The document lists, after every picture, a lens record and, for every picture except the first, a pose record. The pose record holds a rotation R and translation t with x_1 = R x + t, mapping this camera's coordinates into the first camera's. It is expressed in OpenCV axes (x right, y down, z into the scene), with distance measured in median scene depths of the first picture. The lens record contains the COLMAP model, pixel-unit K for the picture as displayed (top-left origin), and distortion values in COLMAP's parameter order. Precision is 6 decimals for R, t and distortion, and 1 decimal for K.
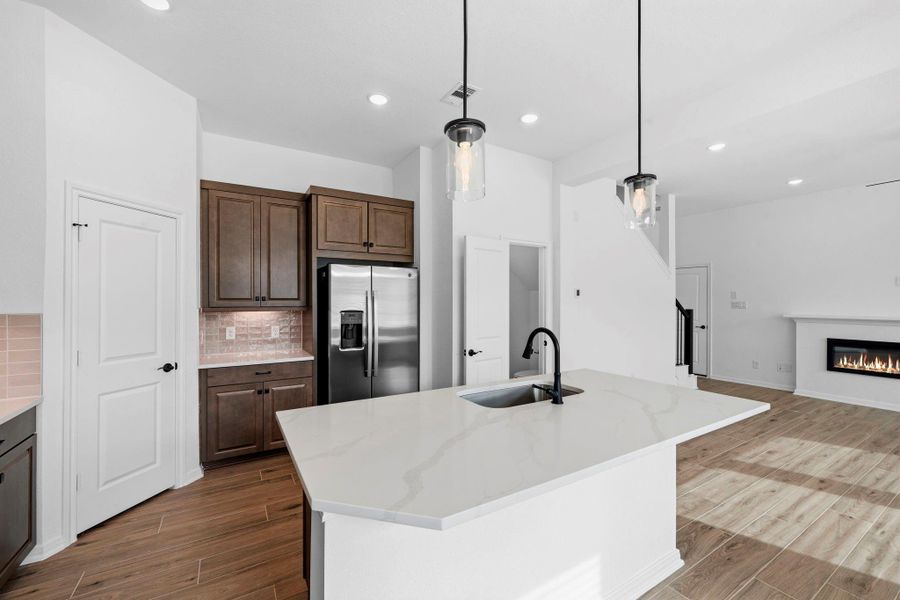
lens RADIAL K [[362.2, 0, 450.0], [0, 362.2, 300.0], [0, 0, 1]] dist [-0.001694, -0.000273]
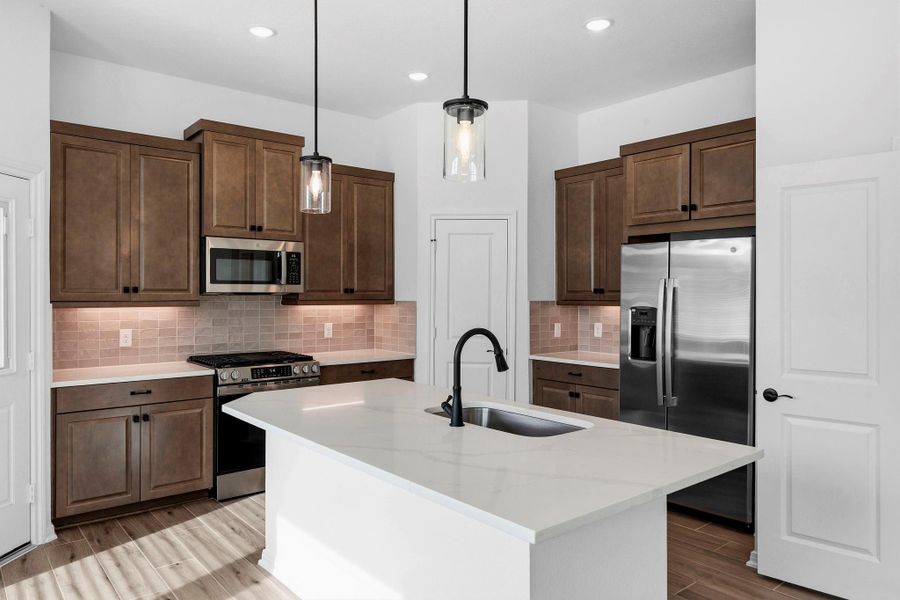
lens RADIAL K [[621.2, 0, 447.9], [0, 621.2, 295.0], [0, 0, 1]] dist [0.003603, 0.000480]
pose [[0.147478, 0.002961, -0.989061, 0.874927], [-0.000208, 0.999996, 0.002962, 0.001466], [0.989065, -0.000231, 0.147478, 0.425941]]
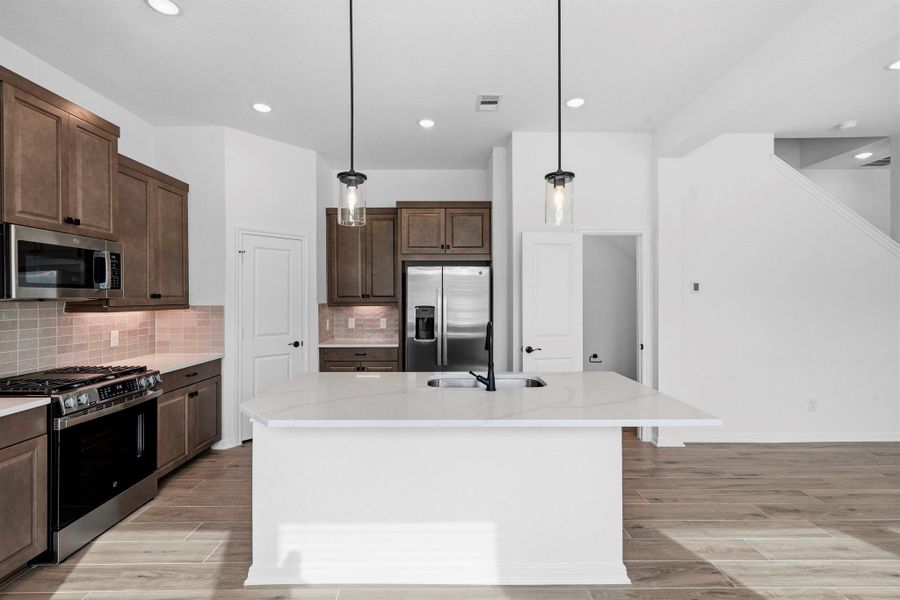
lens RADIAL K [[409.5, 0, 452.3], [0, 409.5, 297.8], [0, 0, 1]] dist [0.000760, -0.000121]
pose [[0.862716, -0.001931, -0.505685, 0.451230], [0.003521, 0.999991, 0.002189, 0.000187], [0.505677, -0.003669, 0.862715, -0.073367]]
